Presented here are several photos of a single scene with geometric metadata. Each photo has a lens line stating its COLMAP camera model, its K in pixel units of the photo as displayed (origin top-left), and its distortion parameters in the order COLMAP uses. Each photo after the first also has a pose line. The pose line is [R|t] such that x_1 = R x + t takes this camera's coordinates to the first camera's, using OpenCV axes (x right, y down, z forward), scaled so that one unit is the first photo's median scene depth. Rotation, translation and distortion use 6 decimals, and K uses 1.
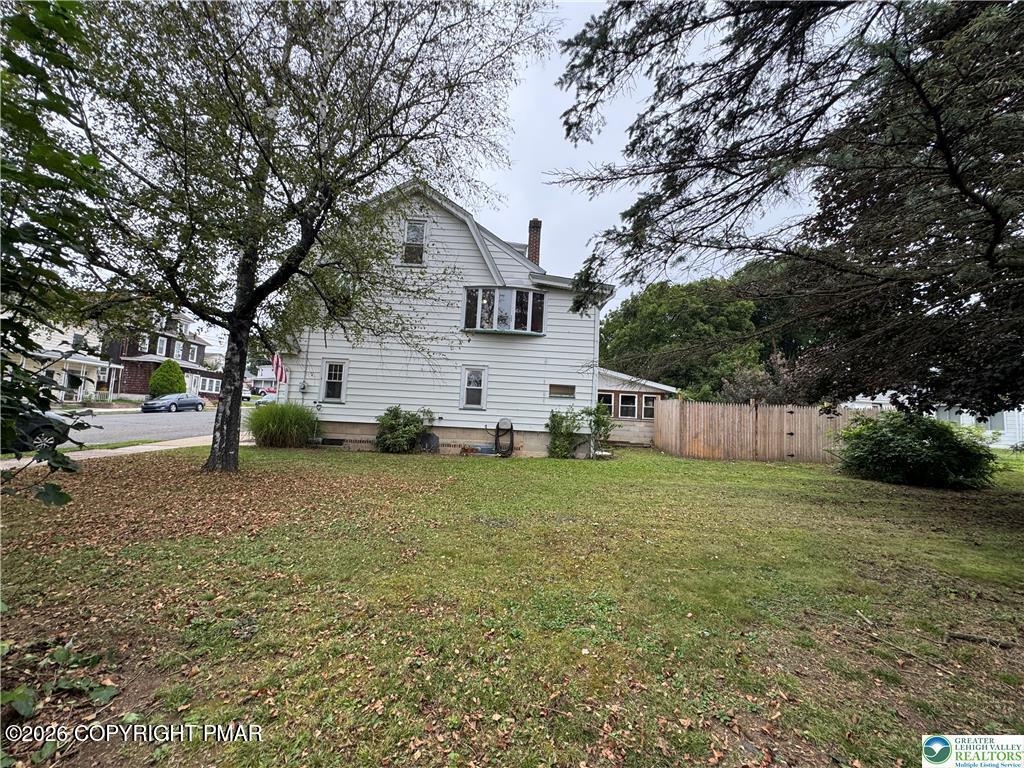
lens RADIAL K [[411.2, 0, 512.2], [0, 411.2, 381.0], [0, 0, 1]] dist [-0.001611, -0.000020]
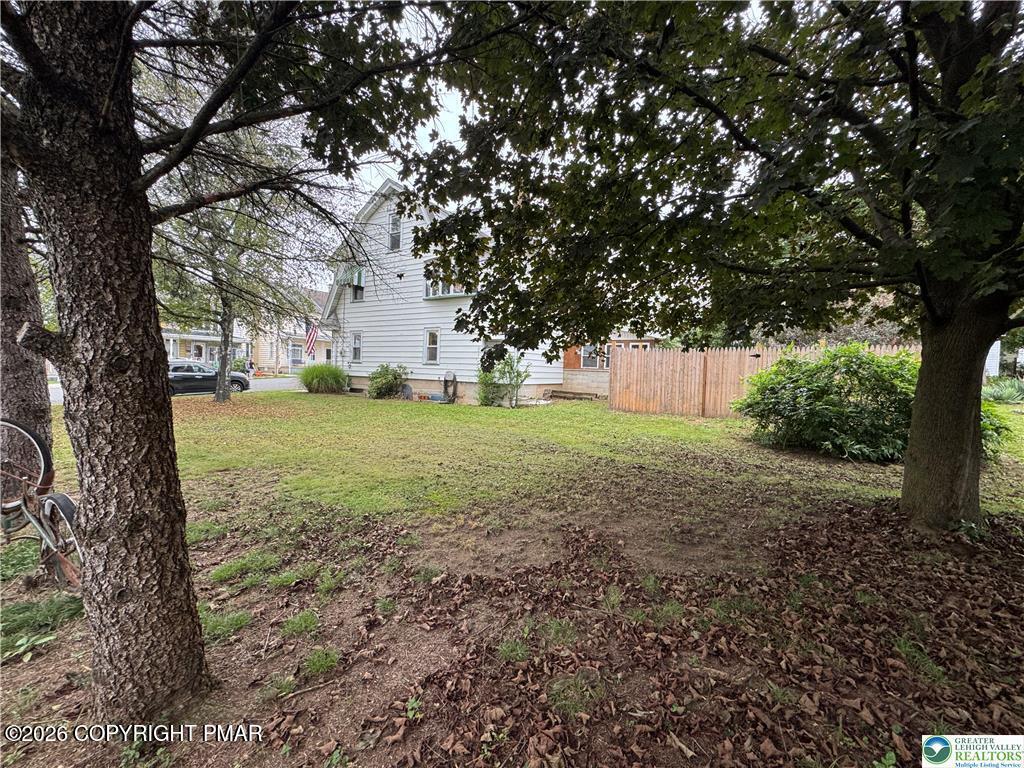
lens RADIAL K [[411.2, 0, 512.2], [0, 411.2, 383.3], [0, 0, 1]] dist [-0.001611, -0.000020]
pose [[0.825976, -0.005212, -0.563681, 0.793153], [0.059354, 0.995203, 0.077771, 0.044577], [0.560572, -0.097694, 0.822323, 0.131402]]
